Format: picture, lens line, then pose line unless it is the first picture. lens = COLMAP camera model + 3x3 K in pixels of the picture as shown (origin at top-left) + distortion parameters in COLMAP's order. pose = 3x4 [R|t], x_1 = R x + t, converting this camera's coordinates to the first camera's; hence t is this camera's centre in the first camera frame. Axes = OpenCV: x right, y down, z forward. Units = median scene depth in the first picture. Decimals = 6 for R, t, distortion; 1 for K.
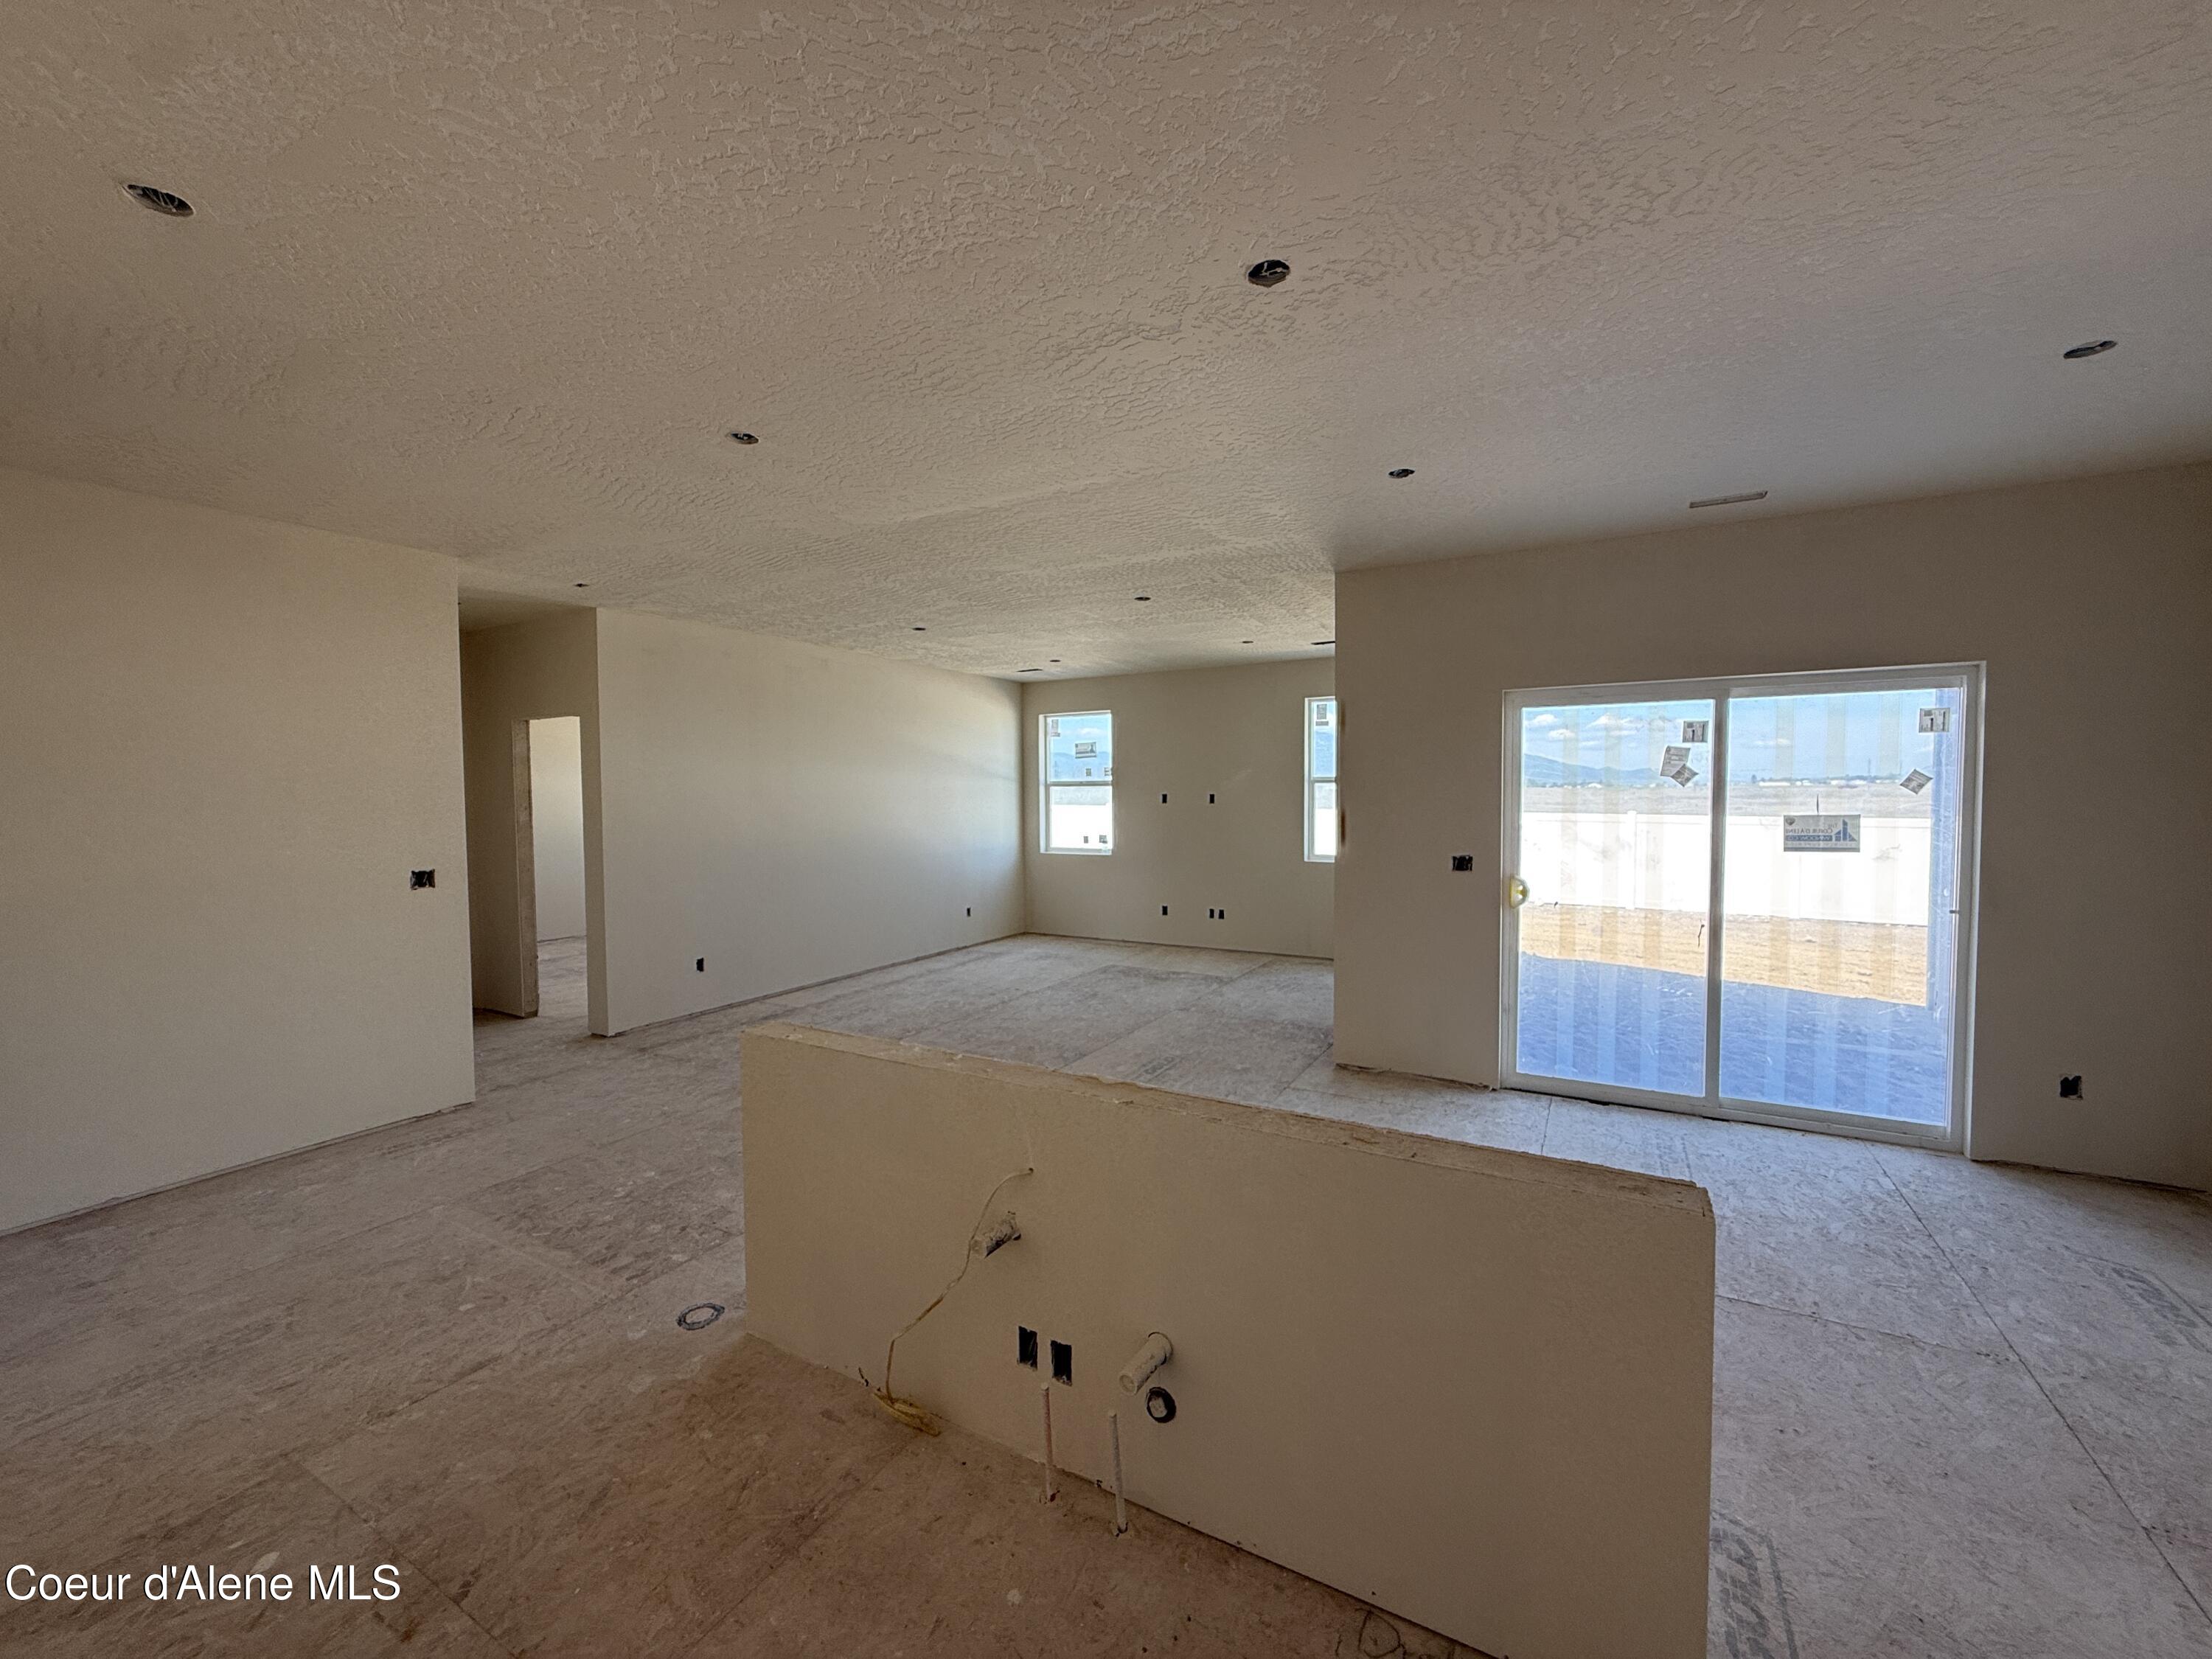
lens RADIAL K [[880.6, 0, 1098.3], [0, 880.6, 820.8], [0, 0, 1]] dist [-0.000755, 0.000104]
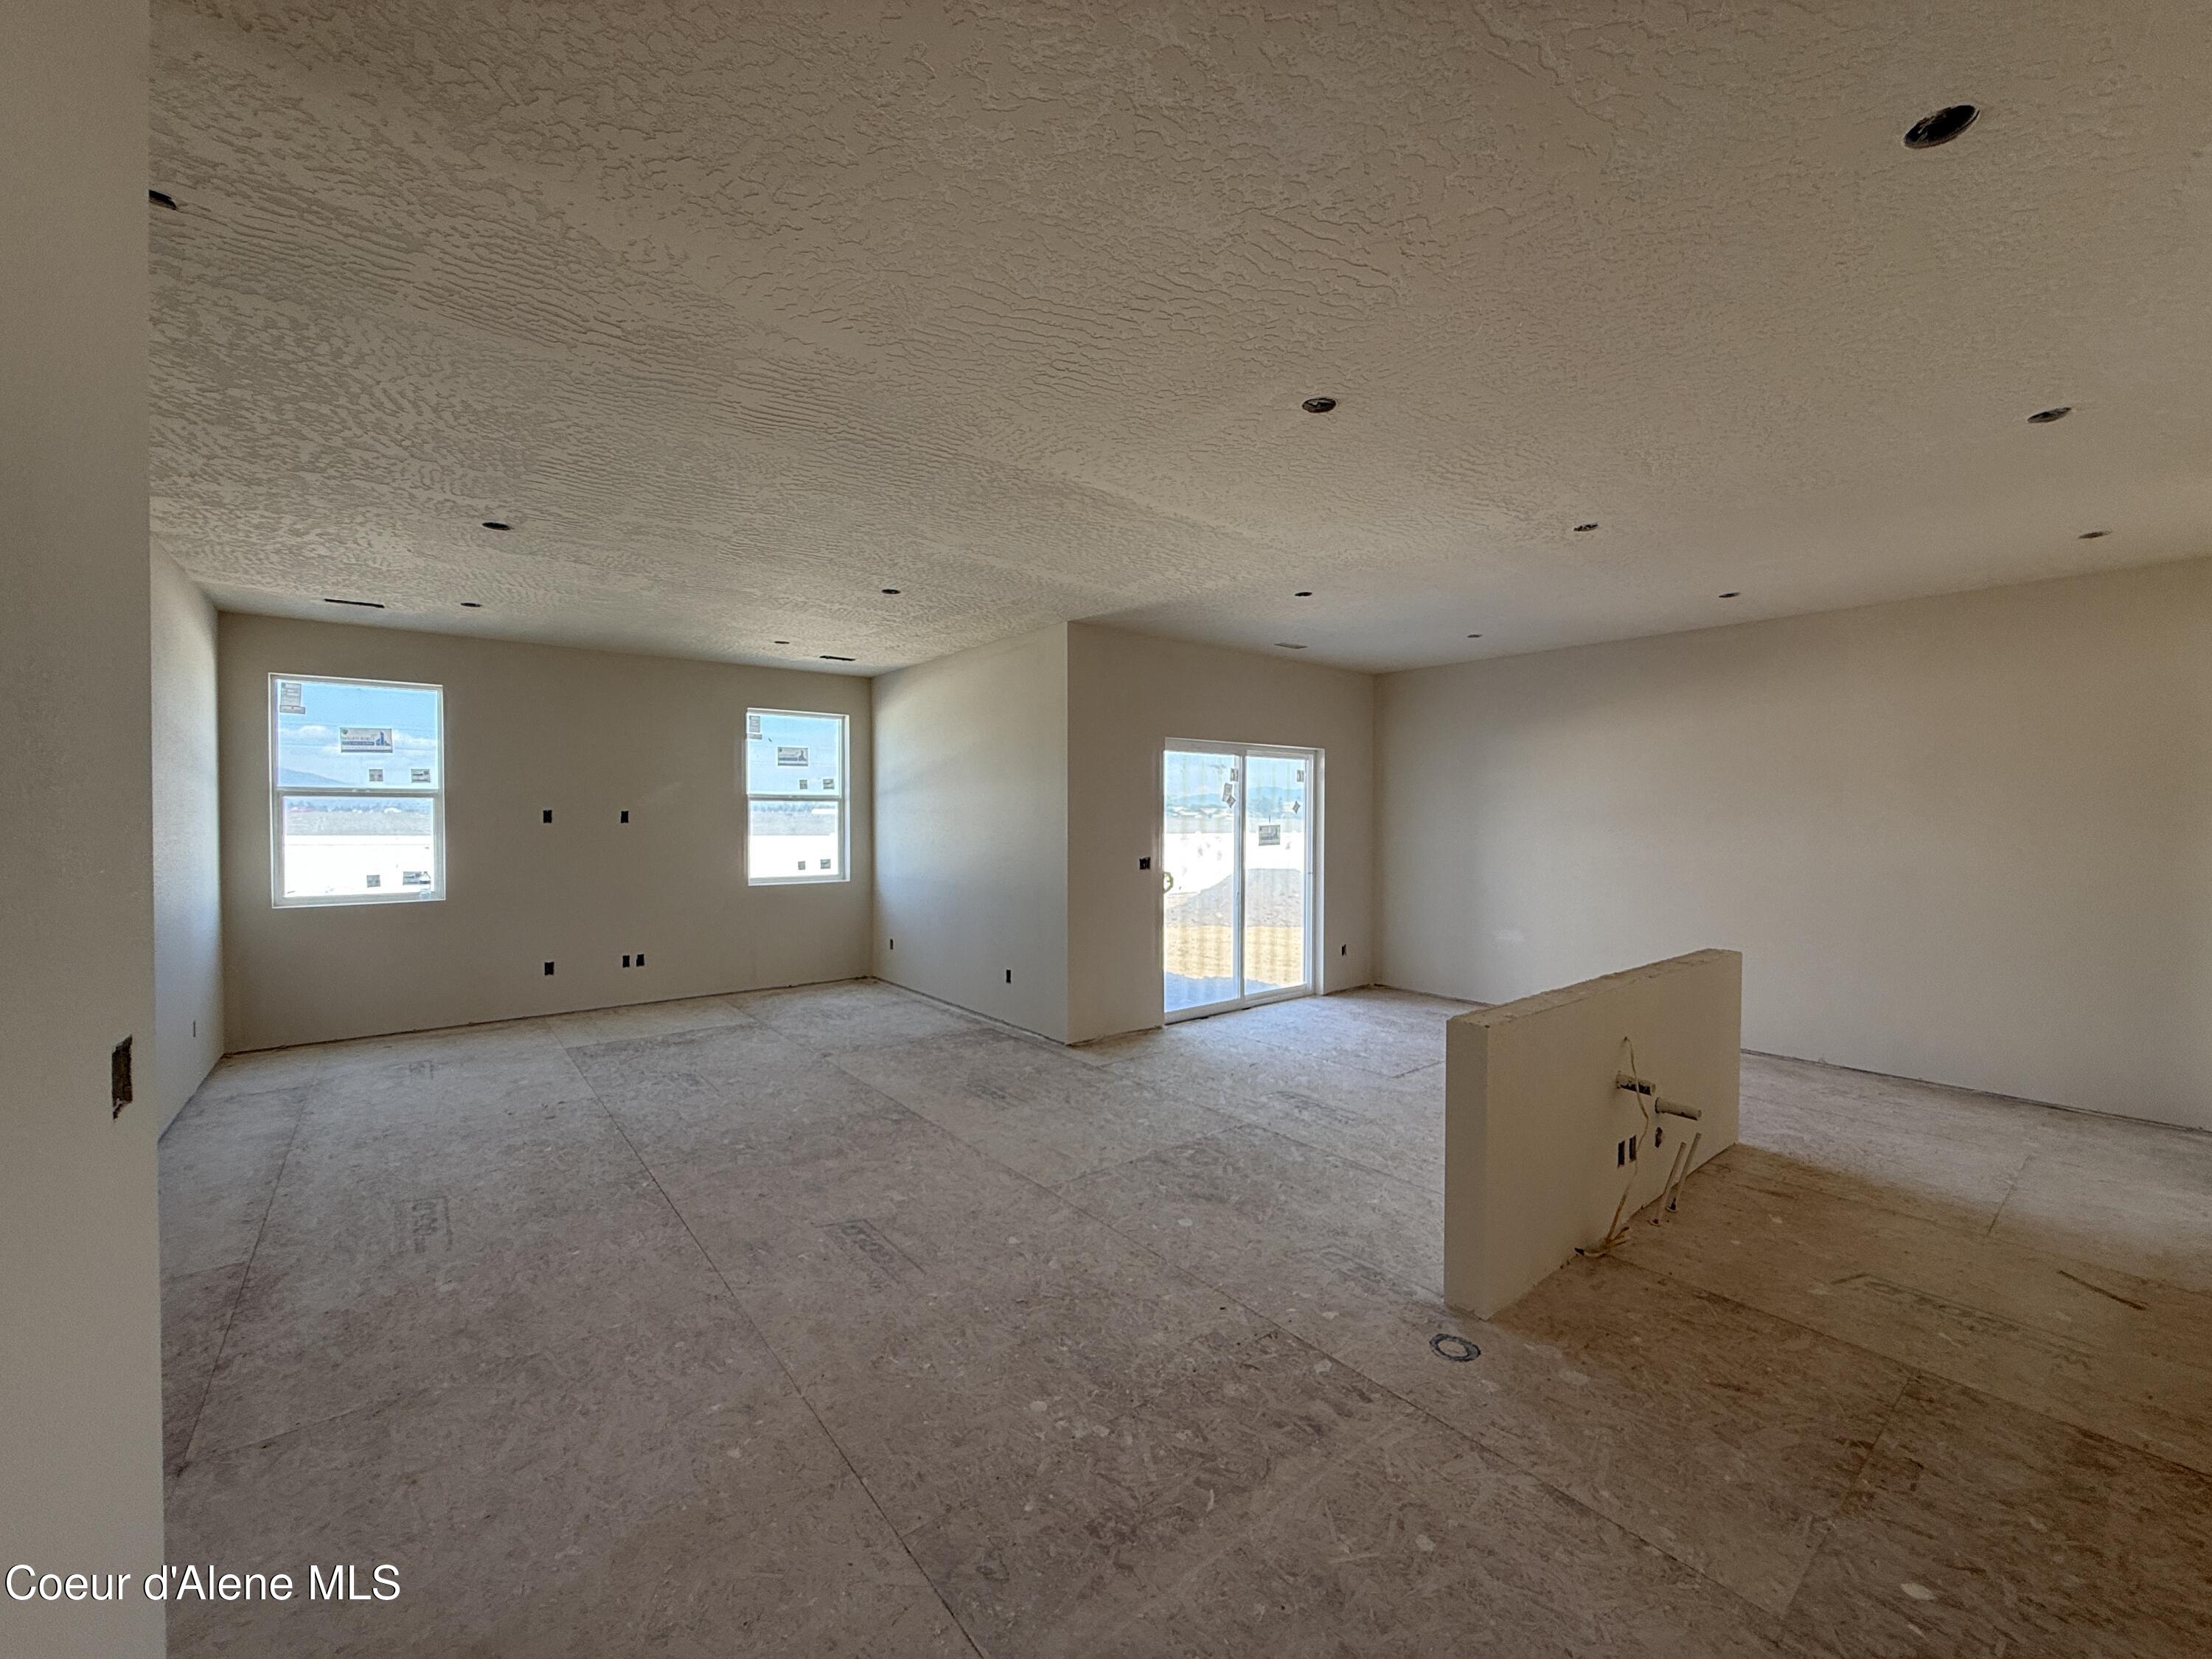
lens RADIAL K [[880.6, 0, 1103.5], [0, 880.6, 822.9], [0, 0, 1]] dist [-0.000755, 0.000104]
pose [[0.366202, -0.000313, 0.930536, -0.930757], [0.025886, 0.999616, -0.009851, -0.001944], [-0.930175, 0.027695, 0.366069, 0.624805]]
